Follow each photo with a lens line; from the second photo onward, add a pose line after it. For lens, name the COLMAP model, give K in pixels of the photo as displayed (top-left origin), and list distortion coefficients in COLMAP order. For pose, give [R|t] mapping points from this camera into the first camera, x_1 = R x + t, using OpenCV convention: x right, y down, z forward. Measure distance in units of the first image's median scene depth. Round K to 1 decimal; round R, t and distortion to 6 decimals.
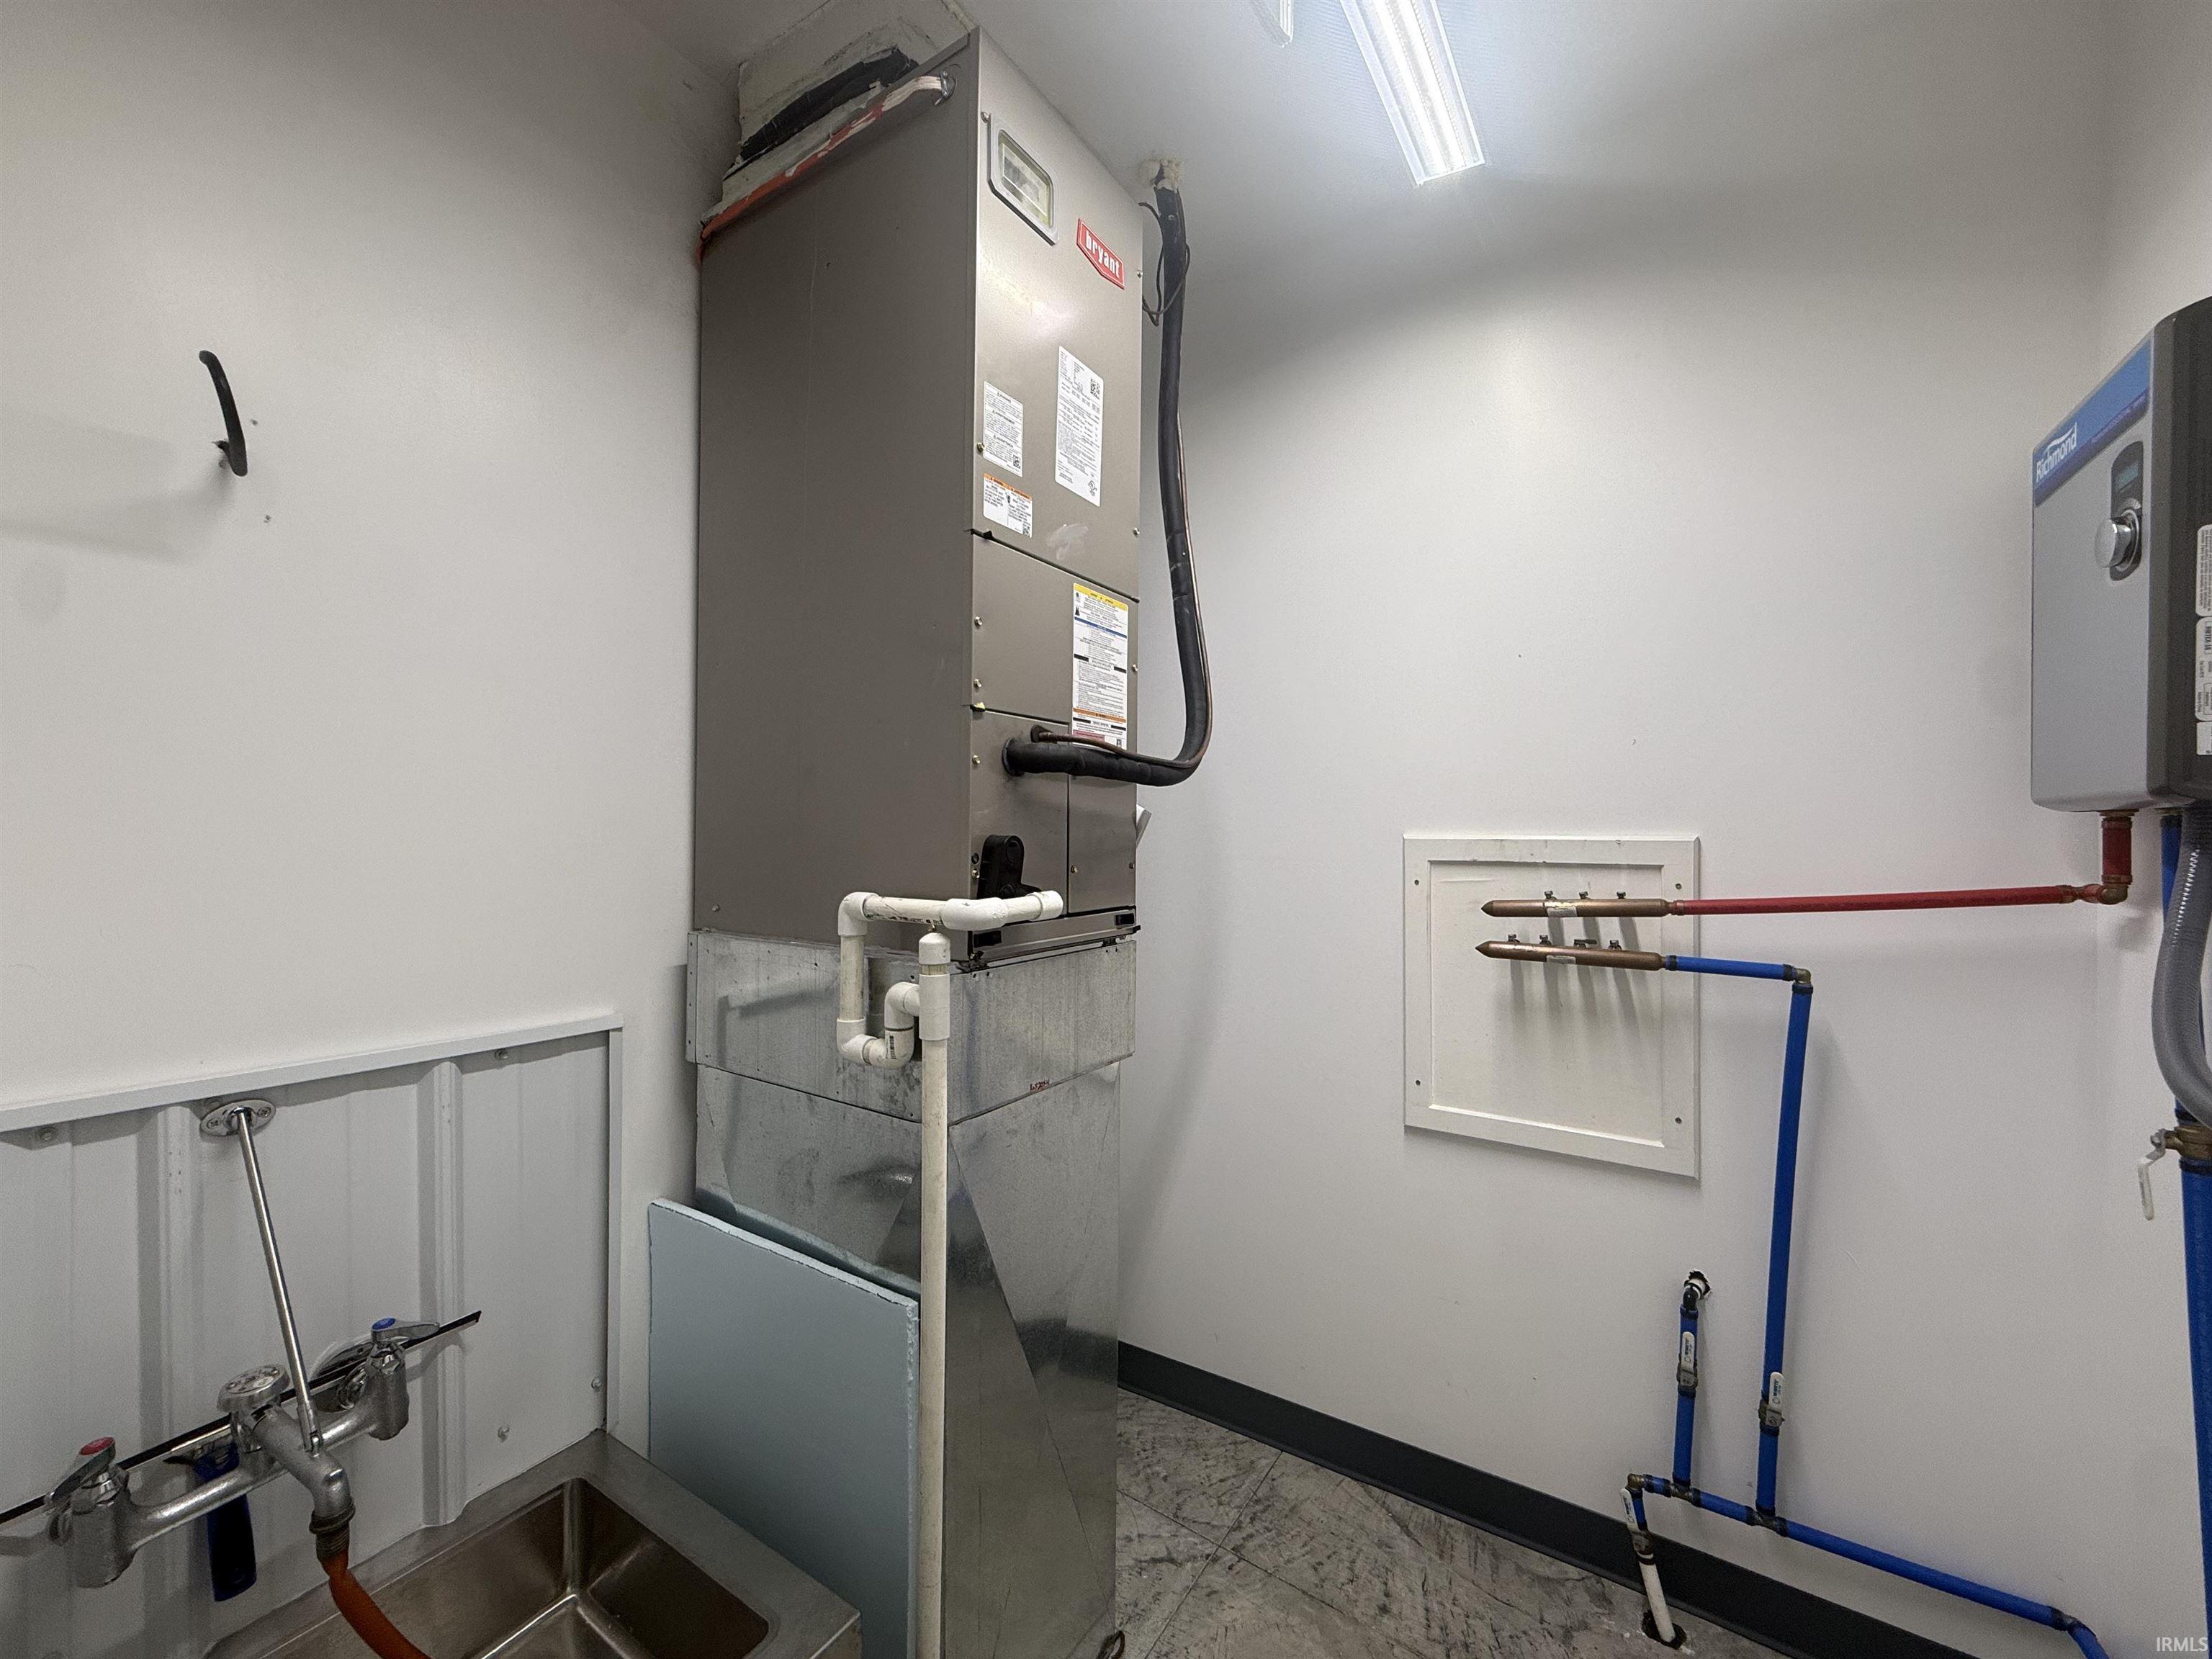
lens RADIAL K [[880.1, 0, 1098.8], [0, 880.1, 833.1], [0, 0, 1]] dist [0.000796, 0.000092]
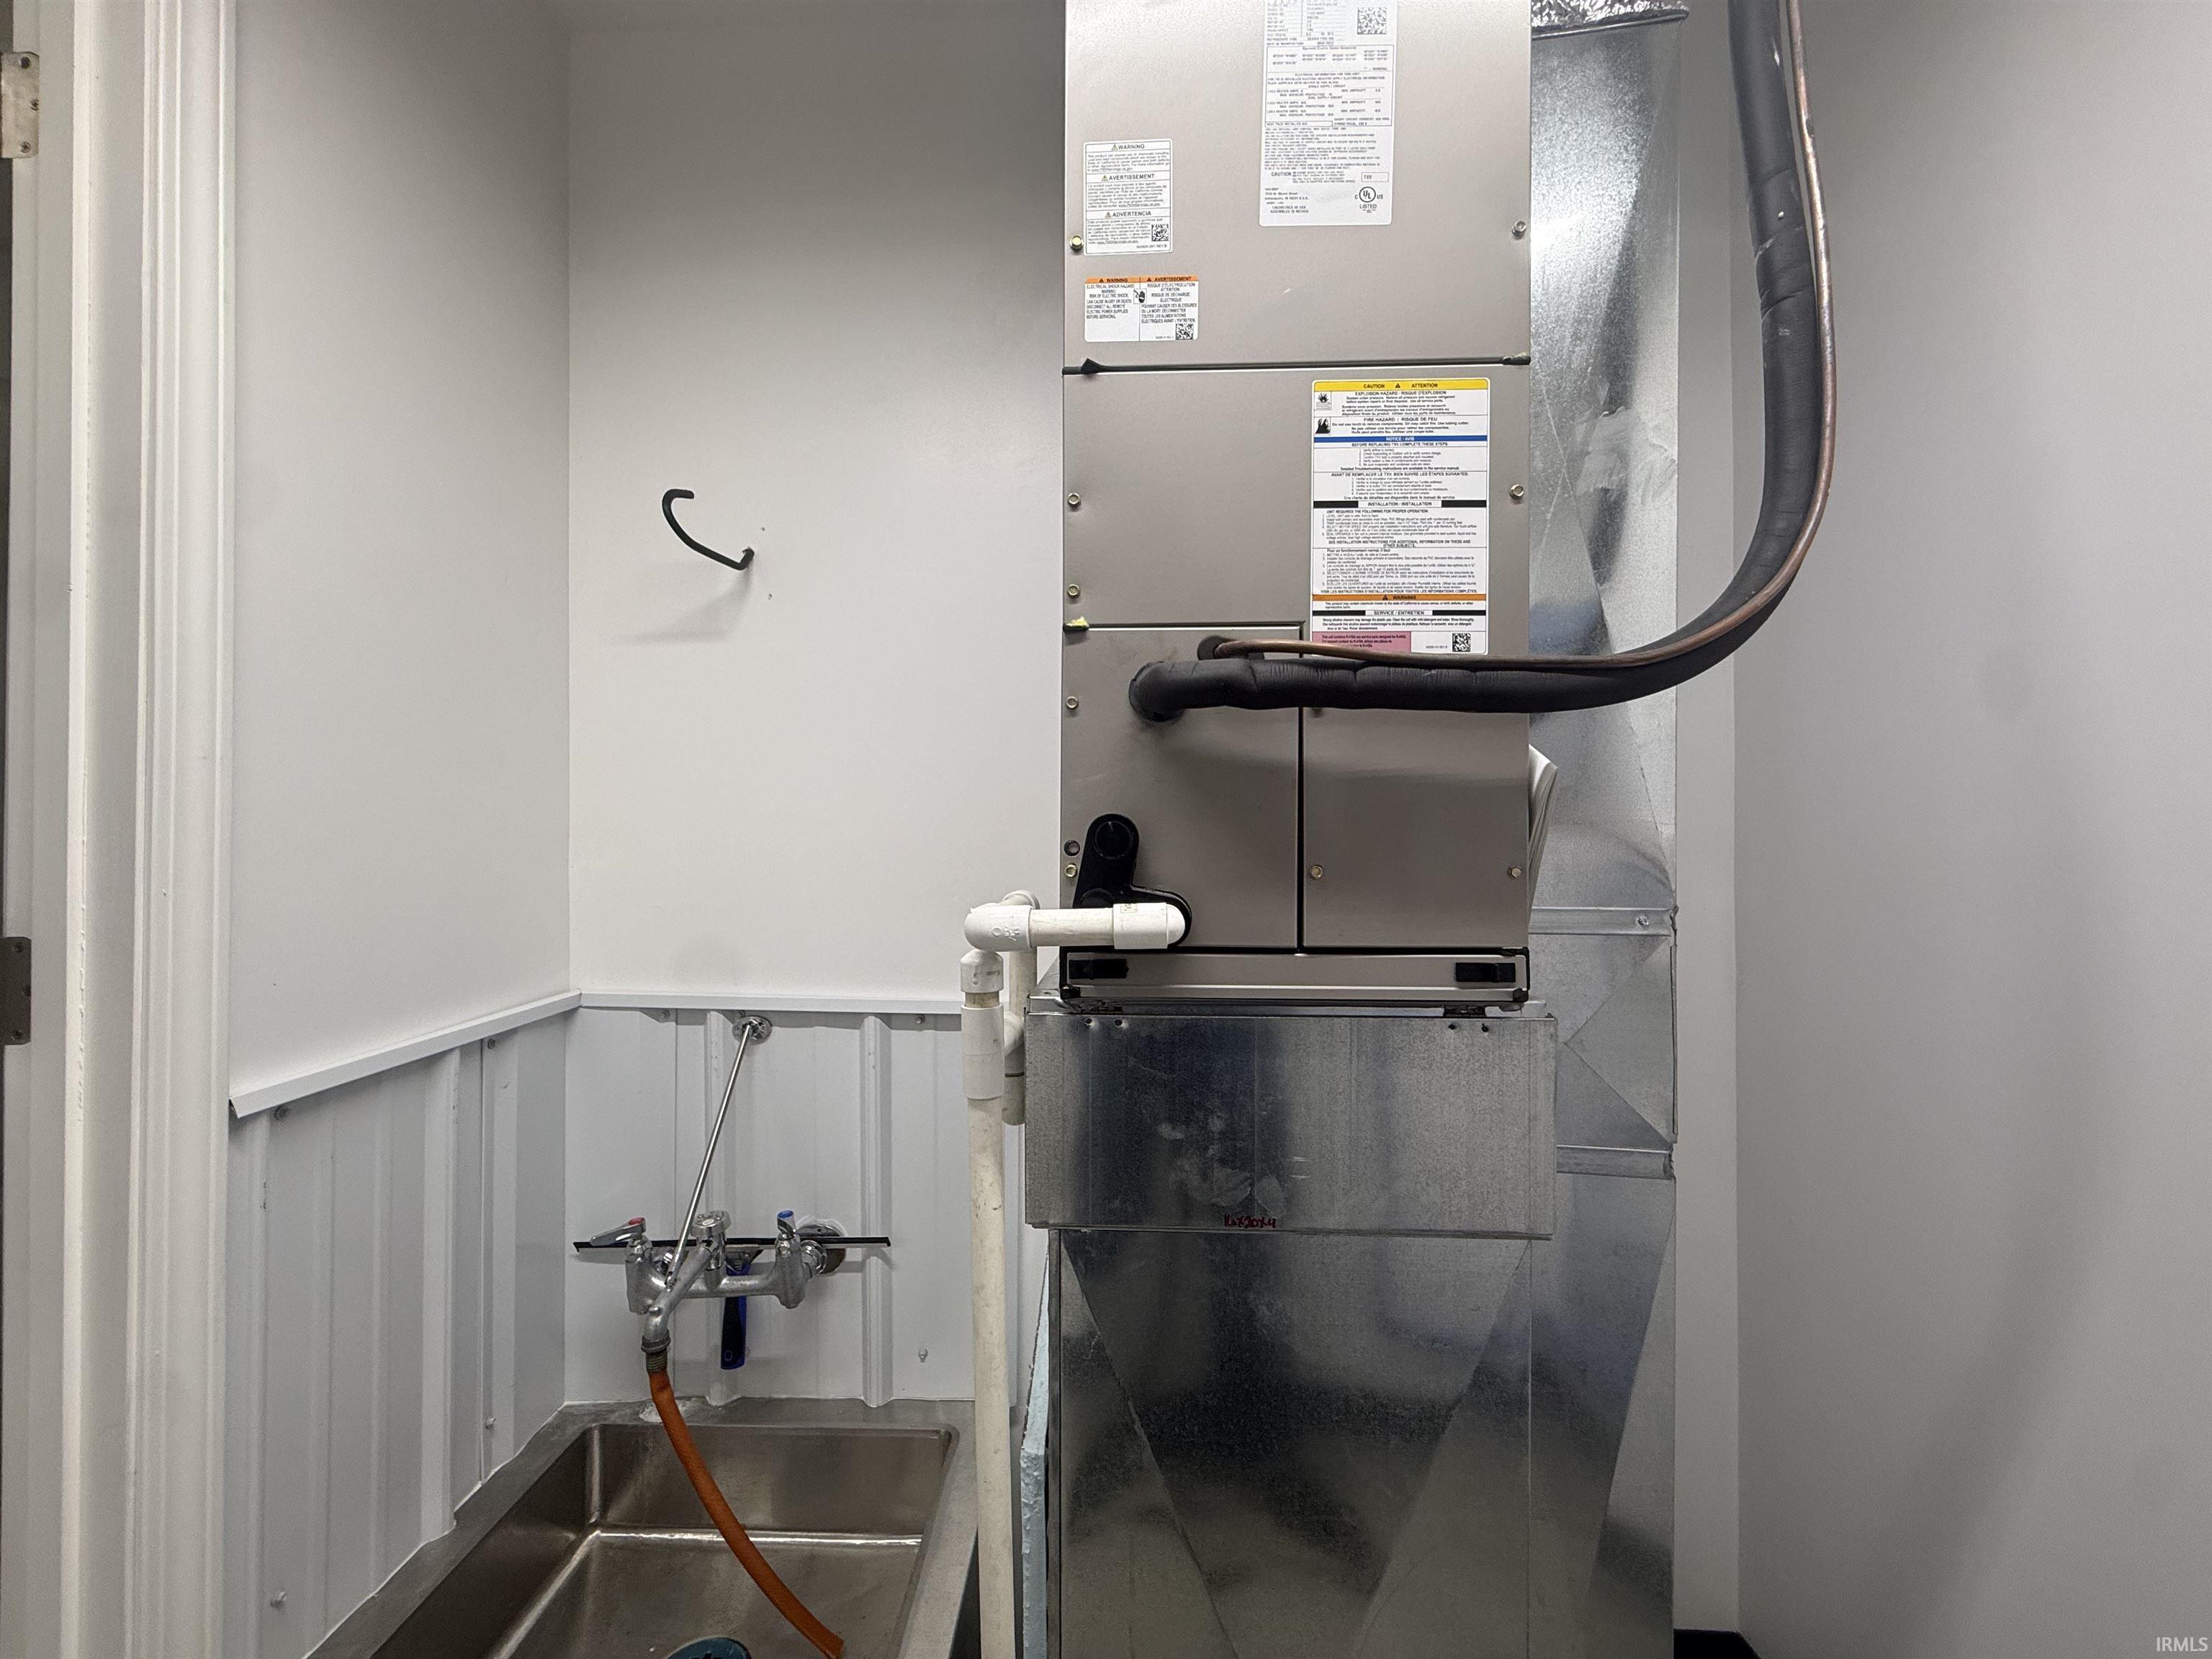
lens RADIAL K [[880.1, 0, 1101.5], [0, 880.1, 833.5], [0, 0, 1]] dist [0.000796, 0.000092]
pose [[0.518297, -0.007751, -0.855166, 0.397505], [-0.000044, 0.999959, -0.009090, 0.021174], [0.855201, 0.004749, 0.518275, 0.581944]]
